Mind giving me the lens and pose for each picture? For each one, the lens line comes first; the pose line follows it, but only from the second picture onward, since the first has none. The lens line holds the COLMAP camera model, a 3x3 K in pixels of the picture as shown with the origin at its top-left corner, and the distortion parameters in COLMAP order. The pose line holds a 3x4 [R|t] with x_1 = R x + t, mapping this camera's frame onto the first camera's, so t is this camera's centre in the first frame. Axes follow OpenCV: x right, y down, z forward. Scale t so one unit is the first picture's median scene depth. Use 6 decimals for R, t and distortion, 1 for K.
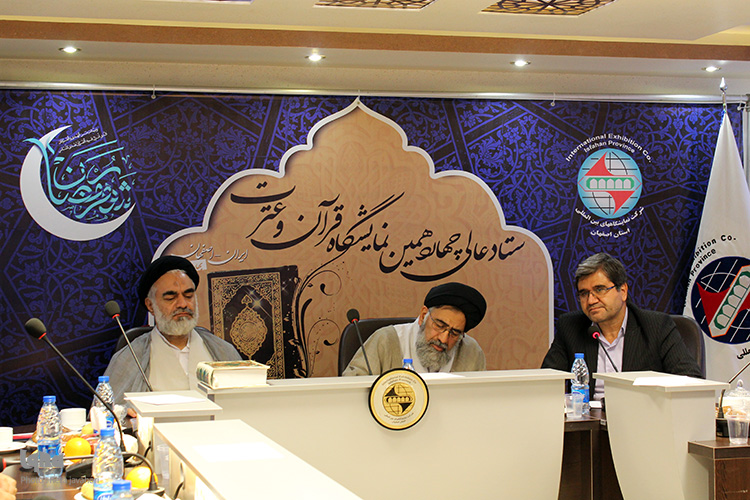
lens RADIAL K [[1367.0, 0, 395.2], [0, 1367.0, 242.8], [0, 0, 1]] dist [-0.004964, 0.000000]
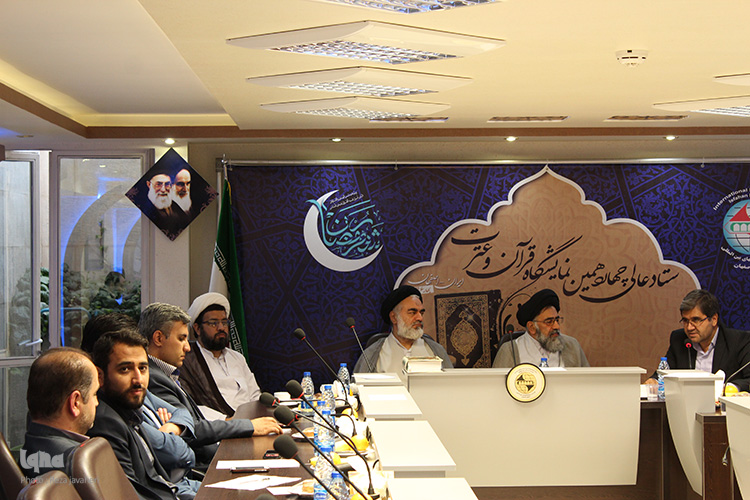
lens RADIAL K [[1707.6, 0, 376.7], [0, 1707.6, 245.7], [0, 0, 1]] dist [0.073179, 0.000000]
pose [[0.968764, 0.005357, -0.247927, 0.228509], [-0.002375, 0.999921, 0.012325, -0.047659], [0.247973, -0.011351, 0.968700, -0.670715]]
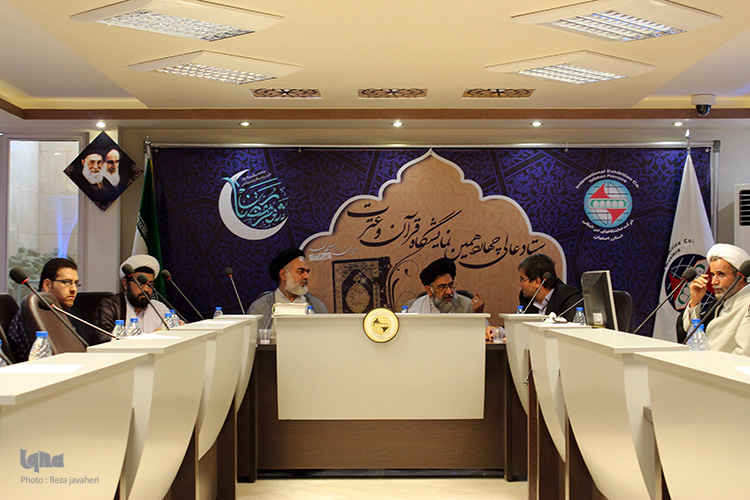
lens RADIAL K [[1290.9, 0, 383.2], [0, 1290.9, 243.3], [0, 0, 1]] dist [0.004382, 0.000000]
pose [[0.961924, 0.002961, -0.273303, 0.321404], [-0.008486, 0.999783, -0.019036, 0.028971], [0.273187, 0.020631, 0.961740, -0.416154]]
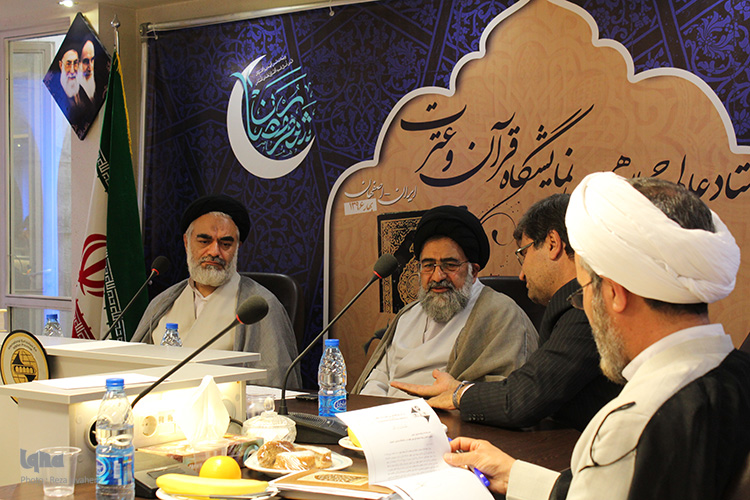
lens RADIAL K [[1290.9, 0, 372.9], [0, 1290.9, 247.2], [0, 0, 1]] dist [0.004382, 0.000000]
pose [[0.579763, 0.026636, -0.814350, 0.500751], [0.002883, 0.999392, 0.034741, 0.014079], [0.814780, -0.022489, 0.579333, 0.519111]]
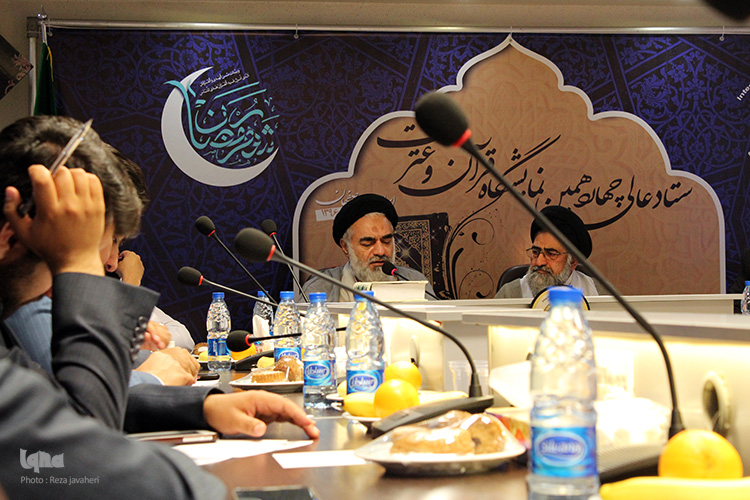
lens RADIAL K [[1609.4, 0, 378.9], [0, 1609.4, 249.5], [0, 0, 1]] dist [0.060632, 0.000000]
pose [[0.994749, -0.009574, -0.101900, -0.005520], [0.008227, 0.999873, -0.013629, 0.056291], [0.102017, 0.012719, 0.994701, -0.110720]]
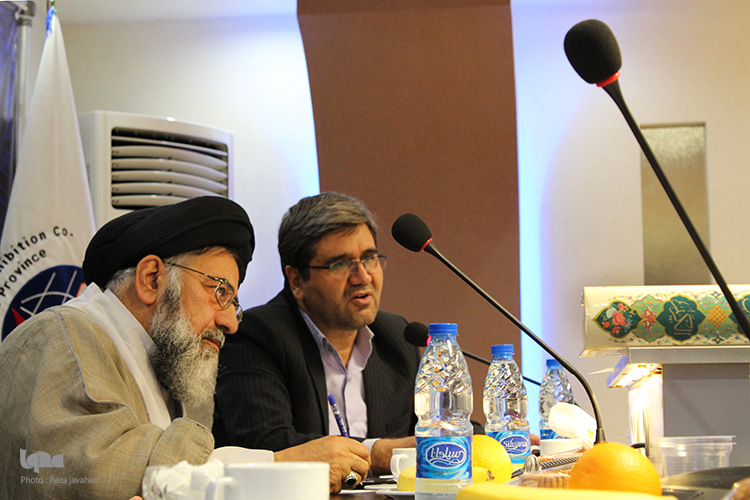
lens RADIAL K [[1707.6, 0, 372.7], [0, 1707.6, 248.5], [0, 0, 1]] dist [0.073179, 0.000000]
pose [[0.414534, 0.096976, 0.904852, -0.359009], [-0.004992, 0.994533, -0.104301, 0.080209], [-0.910020, 0.038719, 0.412752, 0.622927]]
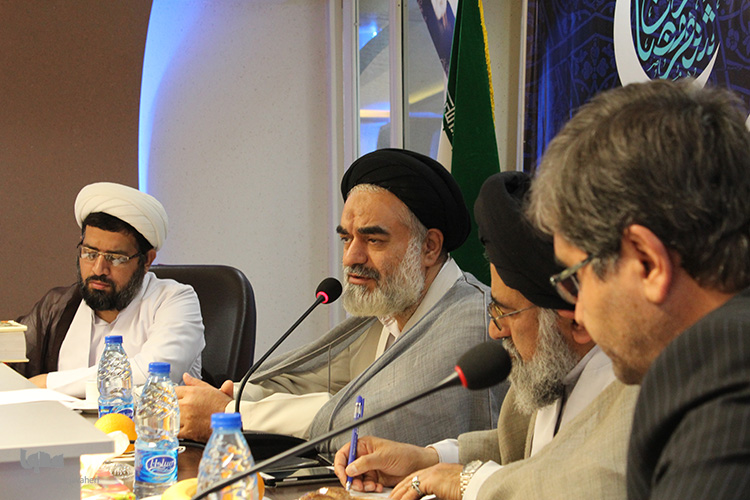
lens RADIAL K [[1473.2, 0, 375.3], [0, 1473.2, 250.2], [0, 0, 1]] dist [0.027368, 0.000000]
pose [[0.084097, 0.034936, -0.995845, 0.355281], [0.021081, 0.999099, 0.036830, 0.026005], [0.996235, -0.024090, 0.083284, 0.786012]]
